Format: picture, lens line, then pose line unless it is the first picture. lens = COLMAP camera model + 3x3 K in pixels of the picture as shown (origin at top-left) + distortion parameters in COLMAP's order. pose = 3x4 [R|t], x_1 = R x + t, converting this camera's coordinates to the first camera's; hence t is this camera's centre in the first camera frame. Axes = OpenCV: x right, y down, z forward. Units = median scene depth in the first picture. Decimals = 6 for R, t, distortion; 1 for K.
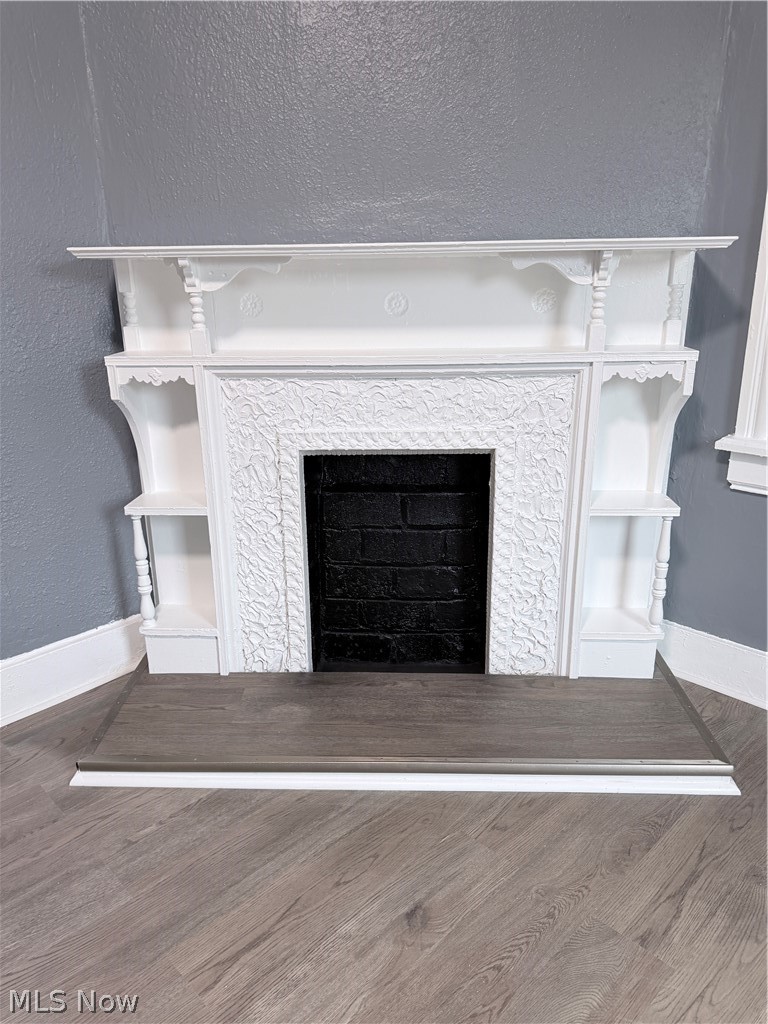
lens RADIAL K [[726.0, 0, 384.0], [0, 726.0, 512.0], [0, 0, 1]] dist [0.033481, -0.001799]
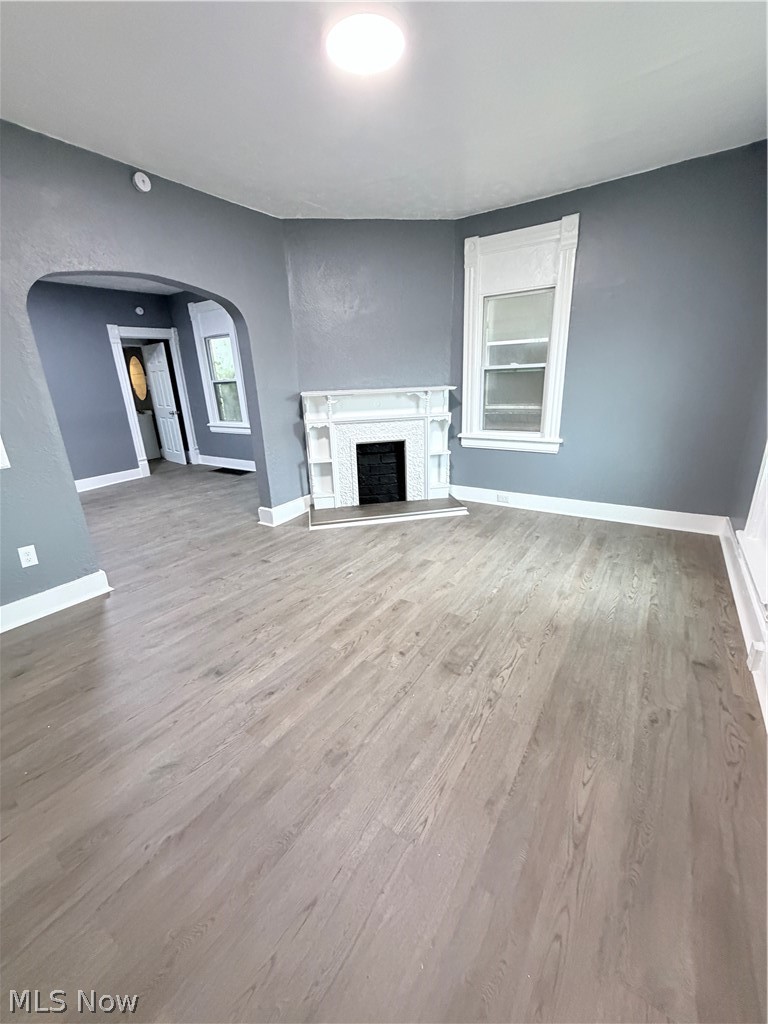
lens RADIAL K [[418.0, 0, 384.0], [0, 418.0, 512.0], [0, 0, 1]] dist [-0.001089, -0.000009]
pose [[0.976771, -0.088118, 0.195328, -0.426496], [0.088060, 0.996075, 0.008998, 0.266593], [-0.195354, 0.008411, 0.980697, -1.164639]]
